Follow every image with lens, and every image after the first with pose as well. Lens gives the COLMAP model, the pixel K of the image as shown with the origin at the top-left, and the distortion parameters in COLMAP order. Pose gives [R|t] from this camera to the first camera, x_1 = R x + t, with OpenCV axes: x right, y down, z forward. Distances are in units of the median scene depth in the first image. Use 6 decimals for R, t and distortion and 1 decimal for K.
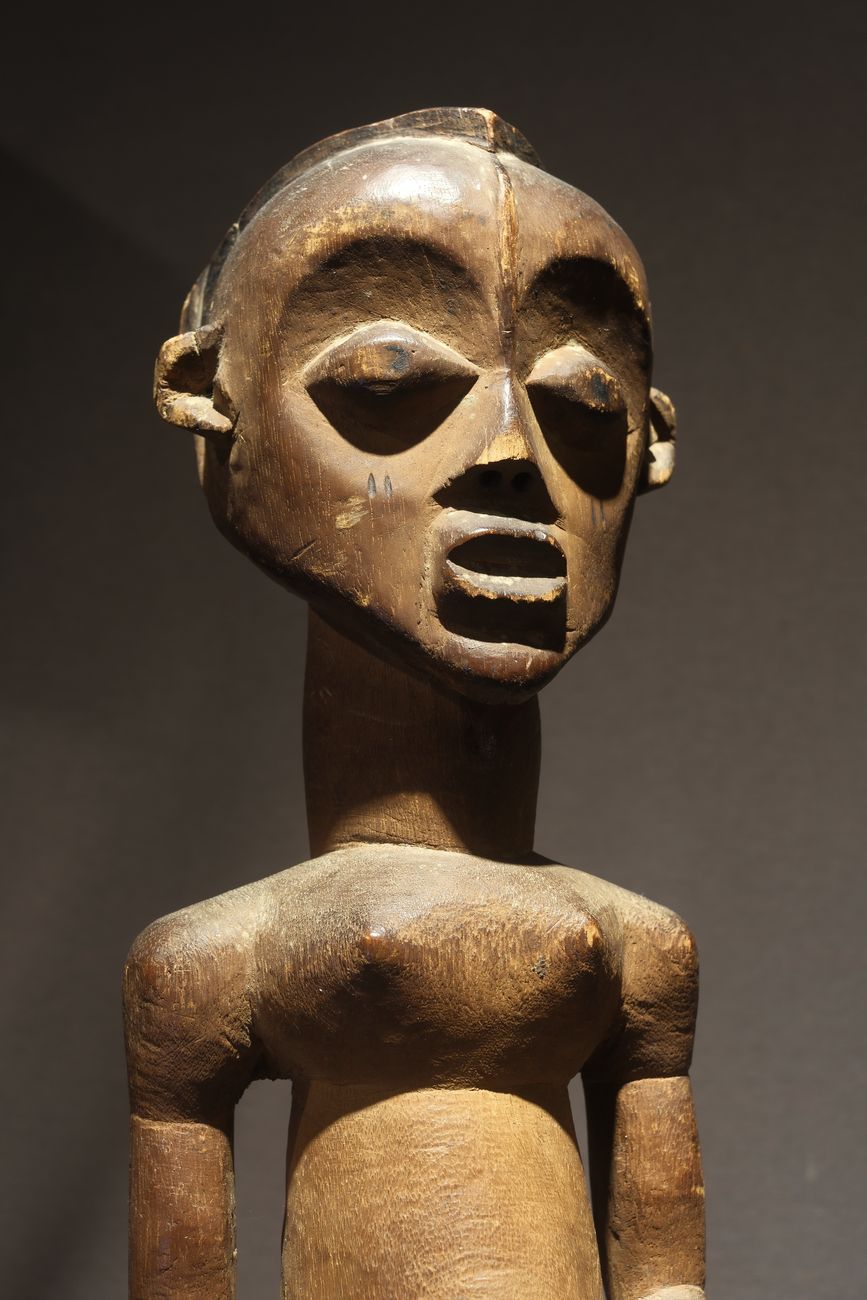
lens RADIAL K [[1756.0, 0, 439.5], [0, 1756.0, 643.5], [0, 0, 1]] dist [-0.063763, 0.000000]
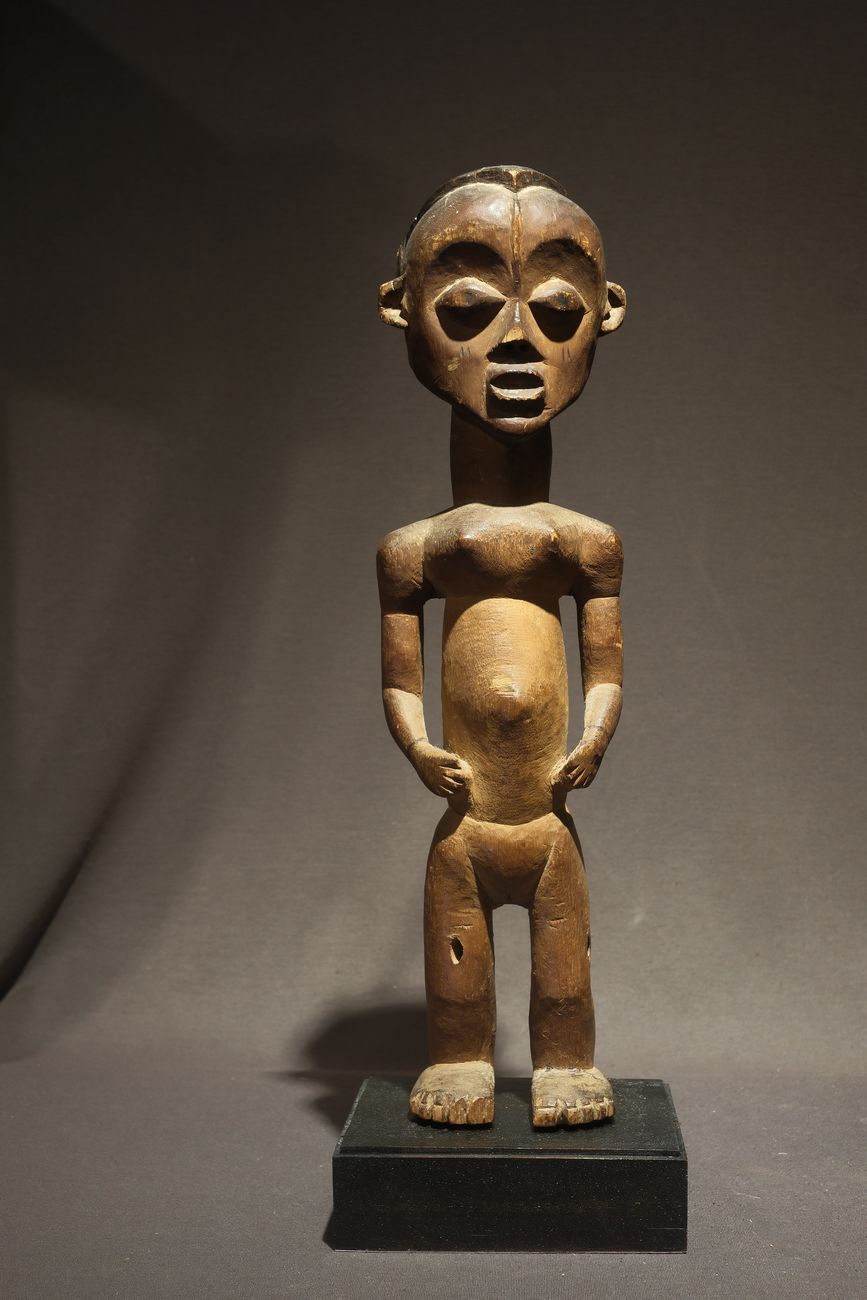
lens RADIAL K [[1756.0, 0, 425.2], [0, 1756.0, 654.4], [0, 0, 1]] dist [-0.063763, 0.000000]
pose [[0.965625, 0.003271, -0.259919, 0.526112], [0.053913, 0.975657, 0.212573, -0.194722], [0.254287, -0.219278, 0.941942, -1.328265]]
